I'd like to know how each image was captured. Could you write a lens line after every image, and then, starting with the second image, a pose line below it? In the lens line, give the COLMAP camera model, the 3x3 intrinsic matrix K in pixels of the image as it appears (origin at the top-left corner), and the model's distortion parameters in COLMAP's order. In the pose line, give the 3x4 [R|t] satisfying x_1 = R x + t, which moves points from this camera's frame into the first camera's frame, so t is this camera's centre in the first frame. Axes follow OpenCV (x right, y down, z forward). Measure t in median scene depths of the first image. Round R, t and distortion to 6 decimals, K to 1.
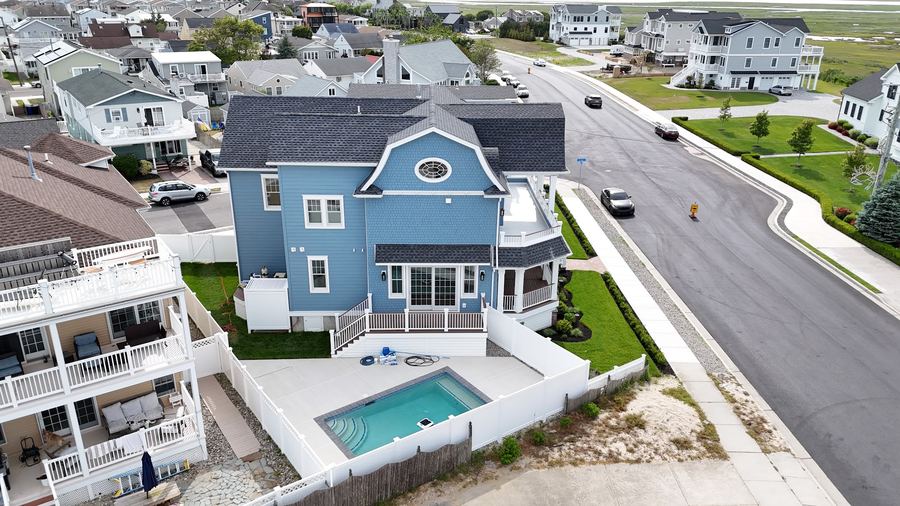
lens RADIAL K [[661.7, 0, 441.1], [0, 661.7, 252.4], [0, 0, 1]] dist [0.049087, -0.024661]
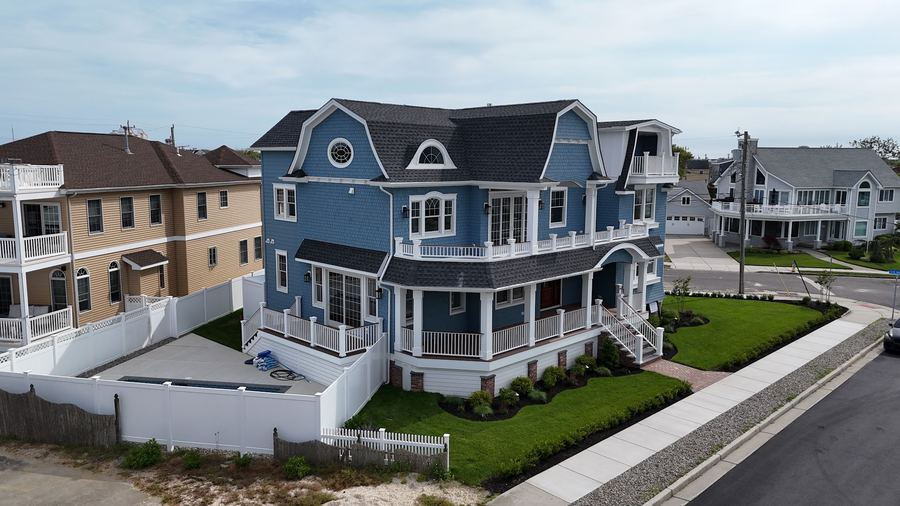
lens RADIAL K [[661.7, 0, 453.1], [0, 661.7, 251.2], [0, 0, 1]] dist [0.049087, -0.024661]
pose [[0.695401, 0.092476, -0.712647, 0.680956], [-0.268360, 0.953360, -0.138155, 0.073609], [0.666633, 0.287319, 0.687785, 0.516010]]
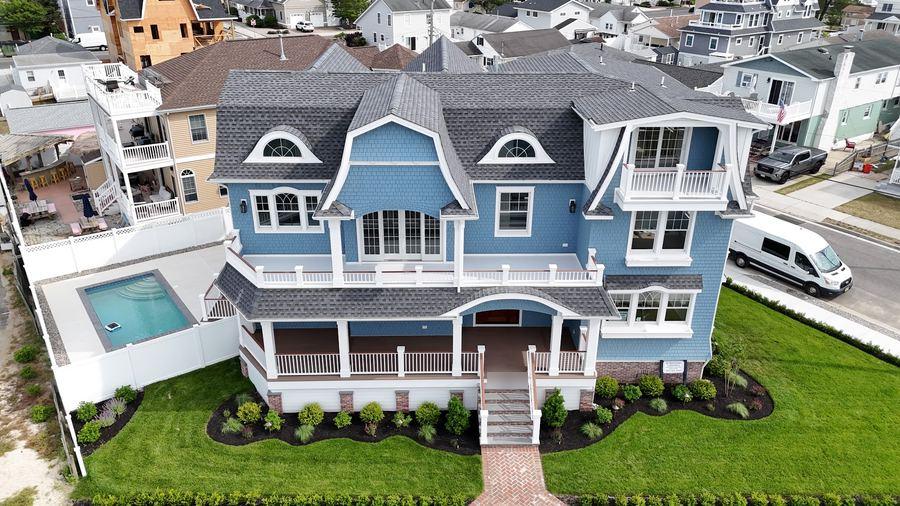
lens RADIAL K [[661.7, 0, 450.7], [0, 661.7, 250.3], [0, 0, 1]] dist [0.049087, -0.024661]
pose [[-0.006238, 0.410180, -0.911983, 0.790499], [-0.376062, 0.844090, 0.382216, -0.389950], [0.926574, 0.345346, 0.148988, 1.112778]]
